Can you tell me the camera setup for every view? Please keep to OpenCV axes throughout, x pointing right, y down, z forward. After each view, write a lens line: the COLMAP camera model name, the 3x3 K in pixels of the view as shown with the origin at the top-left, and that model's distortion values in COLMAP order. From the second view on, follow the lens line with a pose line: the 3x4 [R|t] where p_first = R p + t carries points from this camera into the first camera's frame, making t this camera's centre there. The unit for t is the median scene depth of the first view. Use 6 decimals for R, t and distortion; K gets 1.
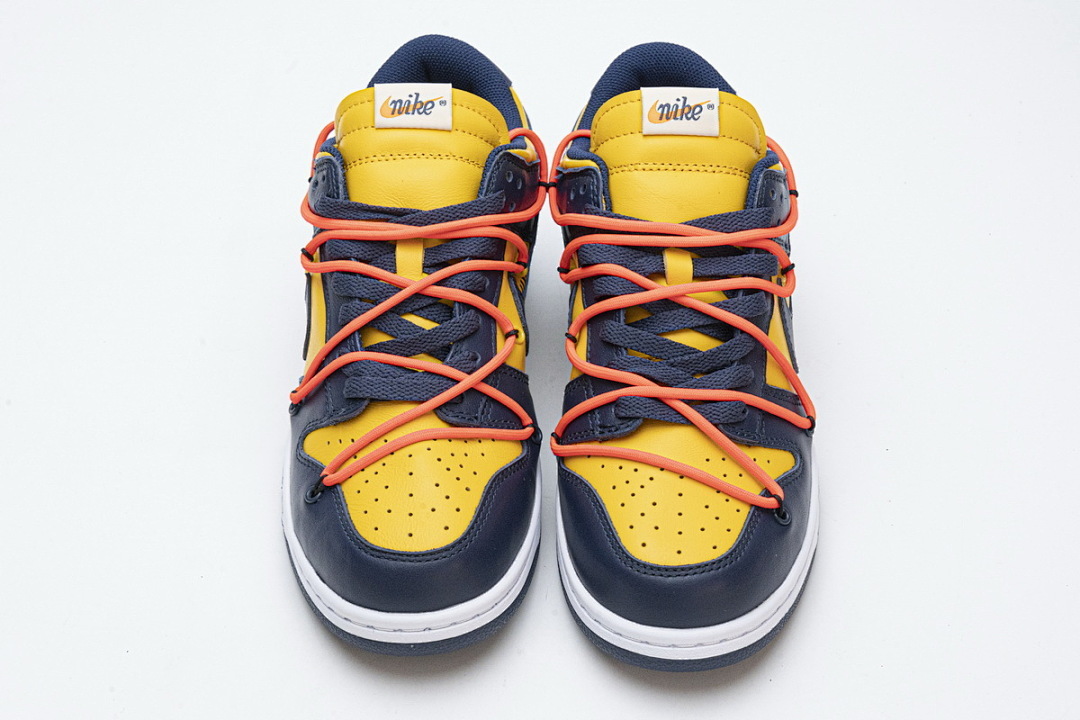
lens RADIAL K [[2189.1, 0, 540.2], [0, 2189.1, 359.9], [0, 0, 1]] dist [0.020662, 0.000000]
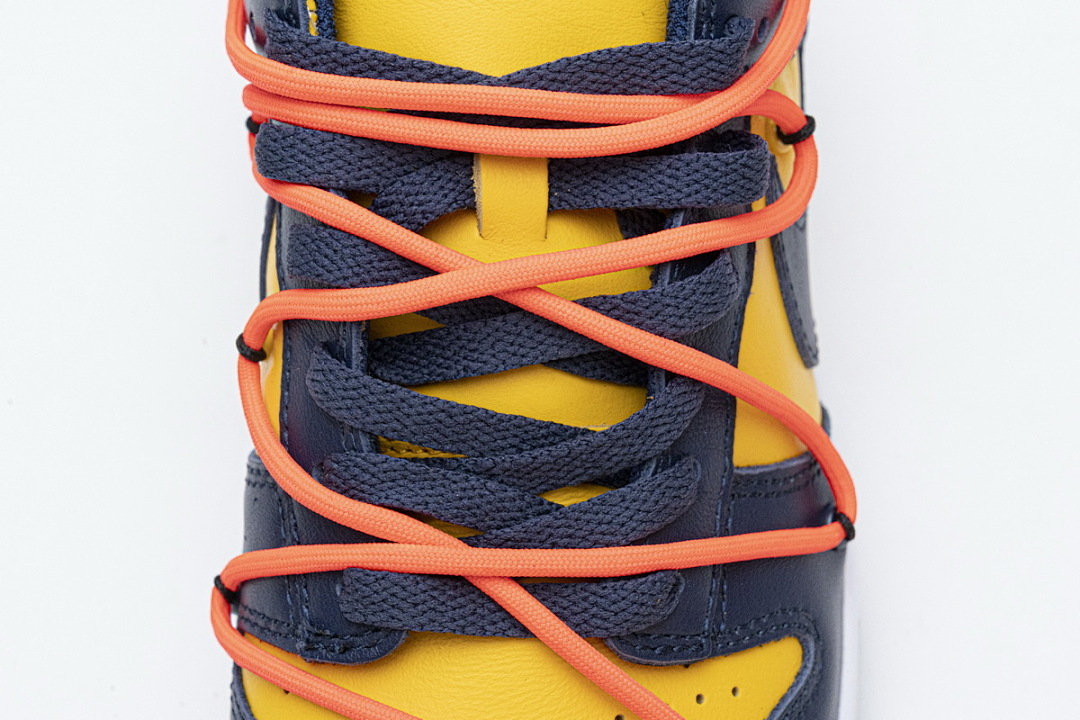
lens RADIAL K [[2189.1, 0, 540.5], [0, 2189.1, 360.4], [0, 0, 1]] dist [0.020662, 0.000000]
pose [[0.999665, -0.013257, -0.022221, 0.079521], [0.019865, 0.943502, 0.330770, -0.147245], [0.016580, -0.331101, 0.943450, 0.649527]]
